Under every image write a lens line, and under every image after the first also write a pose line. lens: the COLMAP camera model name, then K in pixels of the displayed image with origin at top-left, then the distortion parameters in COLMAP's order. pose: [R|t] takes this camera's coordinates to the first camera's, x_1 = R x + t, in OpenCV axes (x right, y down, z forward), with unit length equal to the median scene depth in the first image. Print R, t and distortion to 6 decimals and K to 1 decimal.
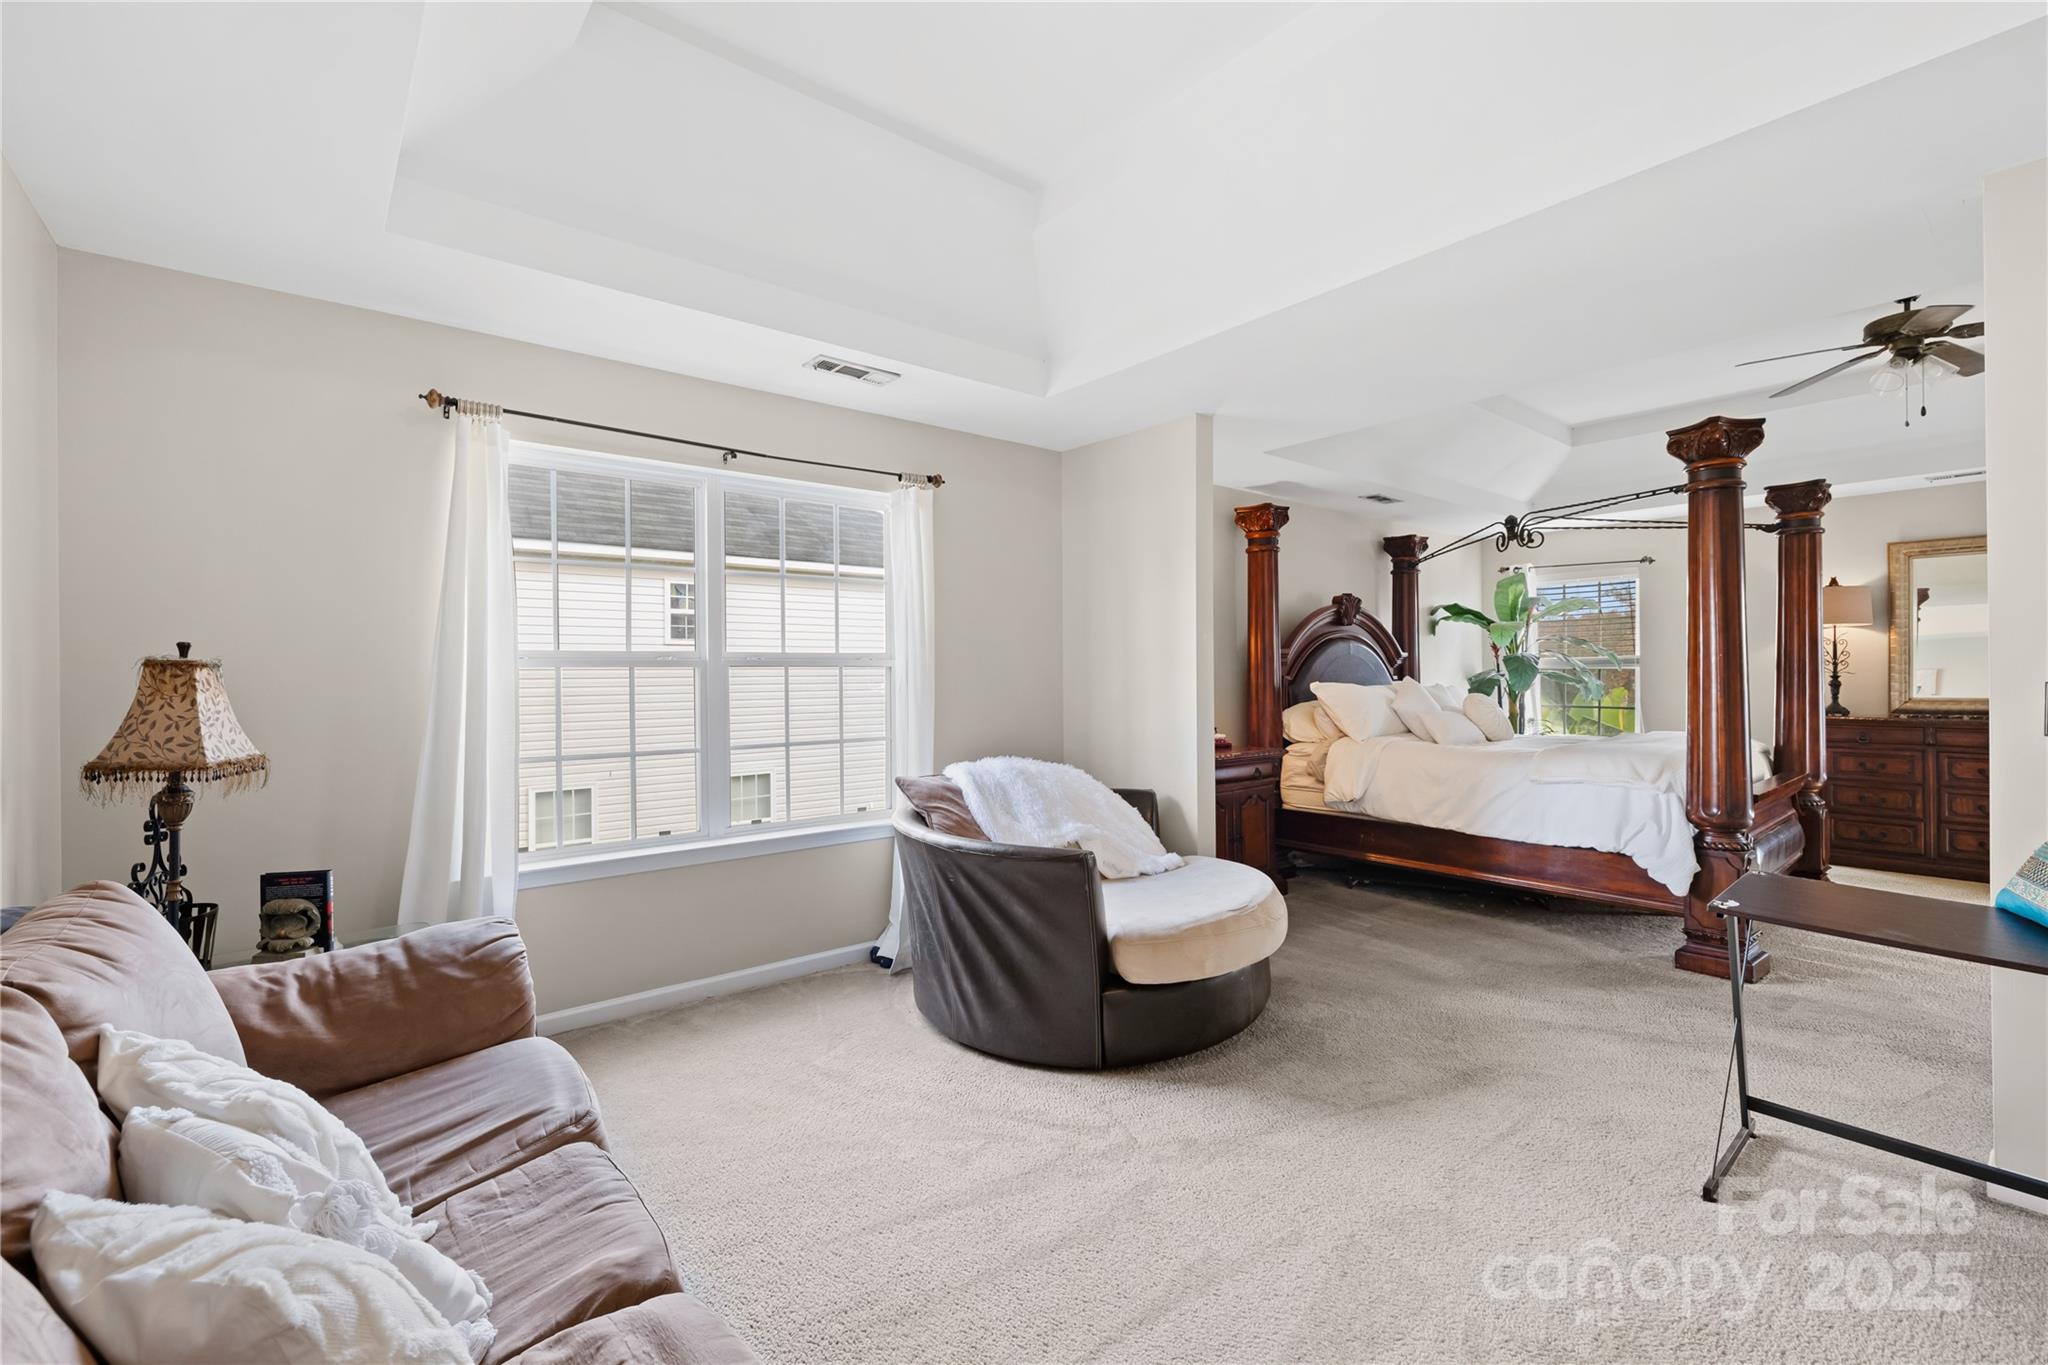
lens RADIAL K [[862.5, 0, 1025.6], [0, 862.5, 675.8], [0, 0, 1]] dist [-0.001100, -0.000852]
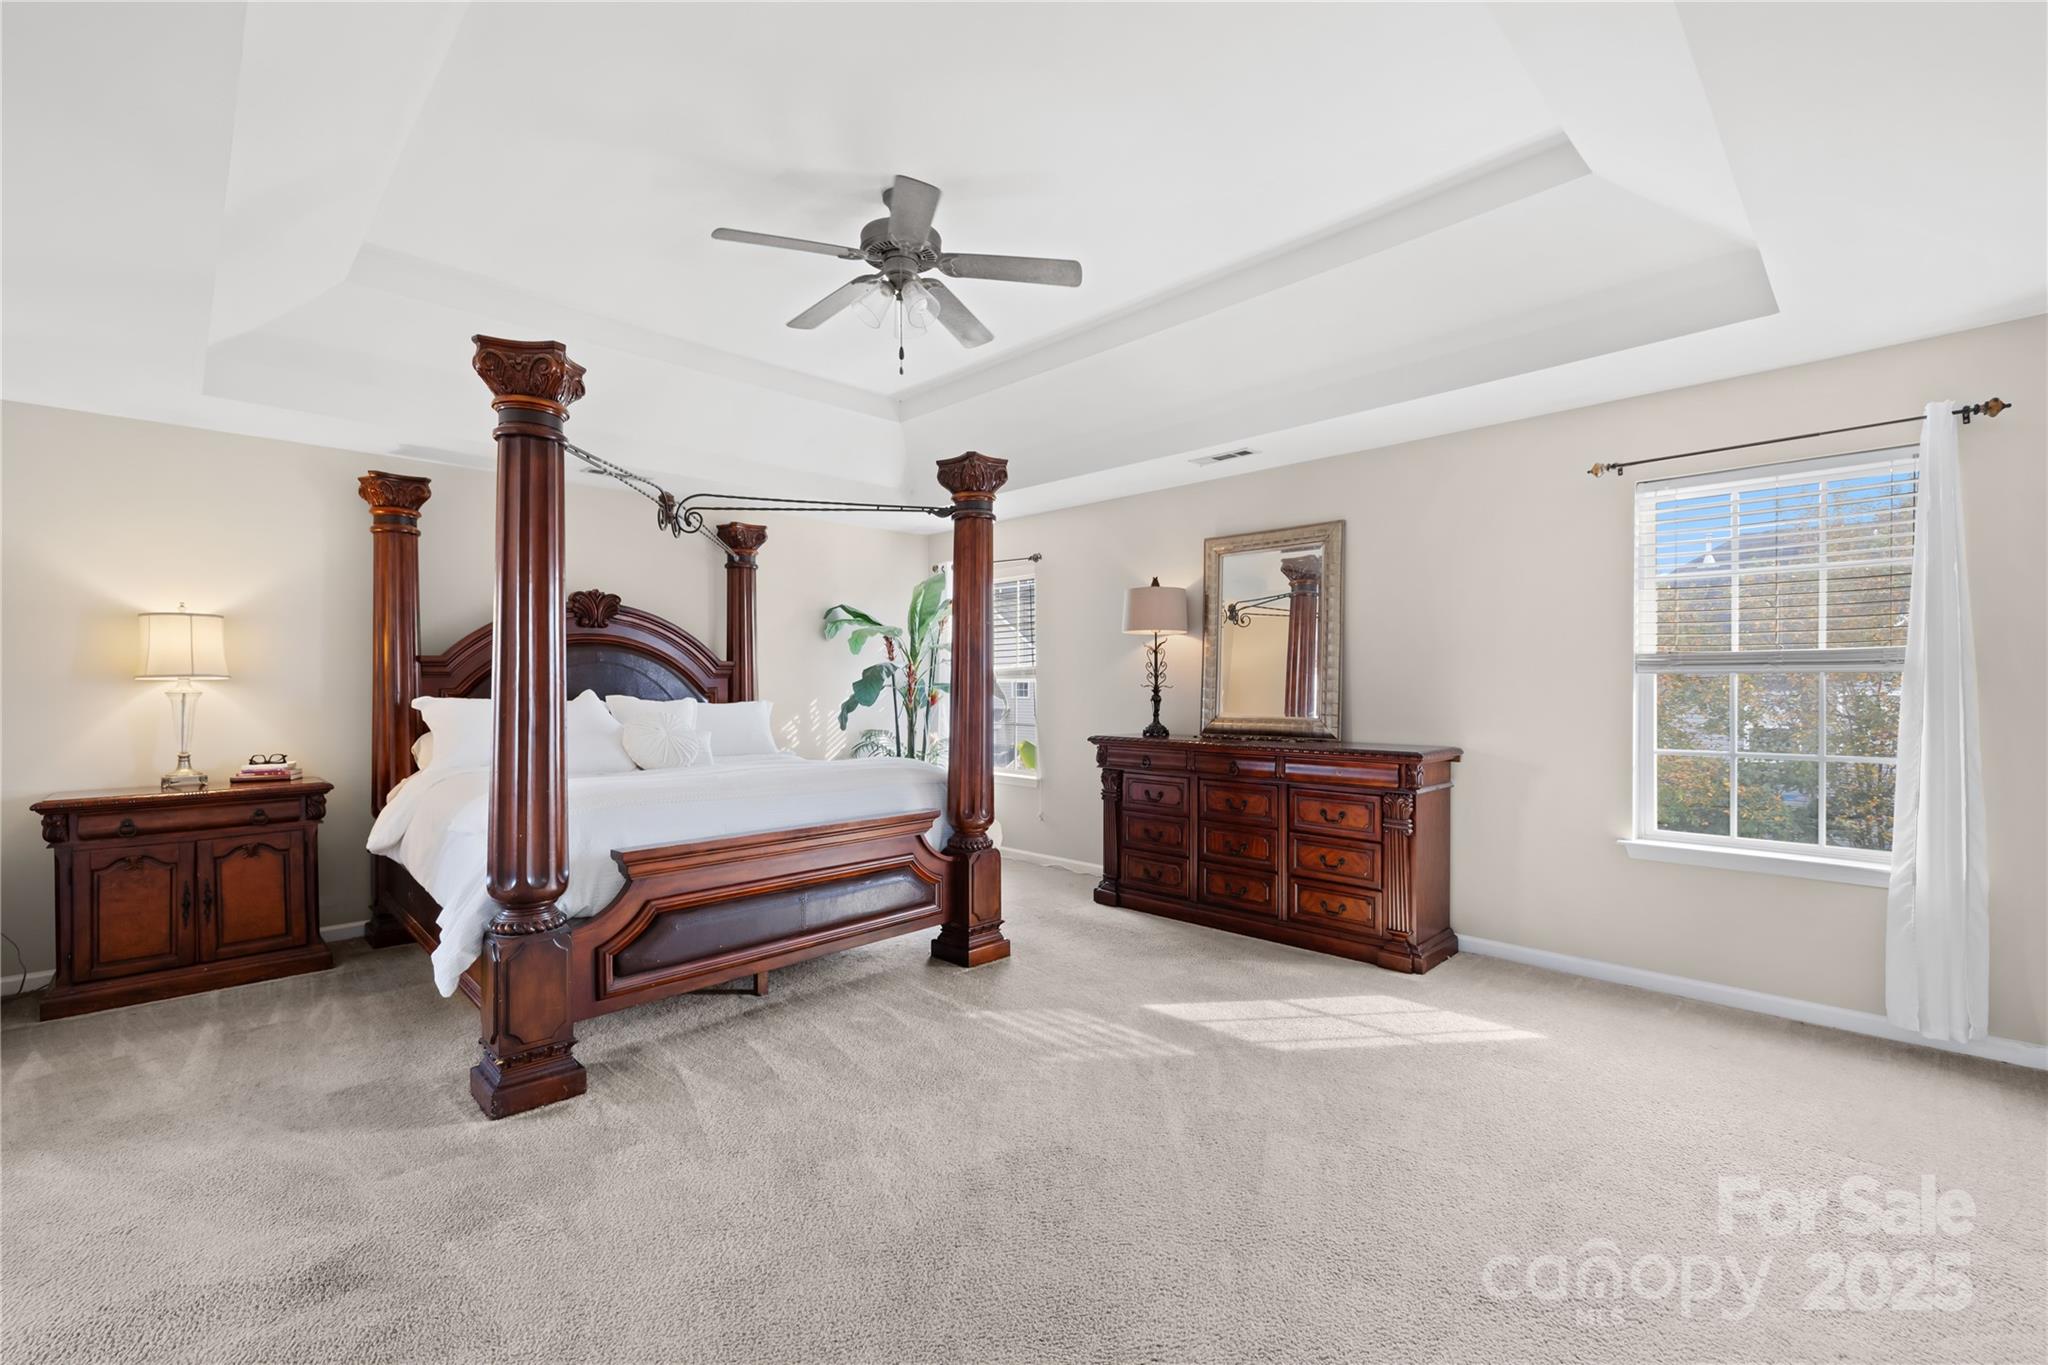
lens RADIAL K [[862.5, 0, 1021.3], [0, 862.5, 685.3], [0, 0, 1]] dist [-0.001100, -0.000852]
pose [[0.995426, 0.003707, 0.095466, 0.747647], [-0.003858, 0.999992, 0.001404, -0.005471], [-0.095460, -0.001766, 0.995432, 0.147332]]
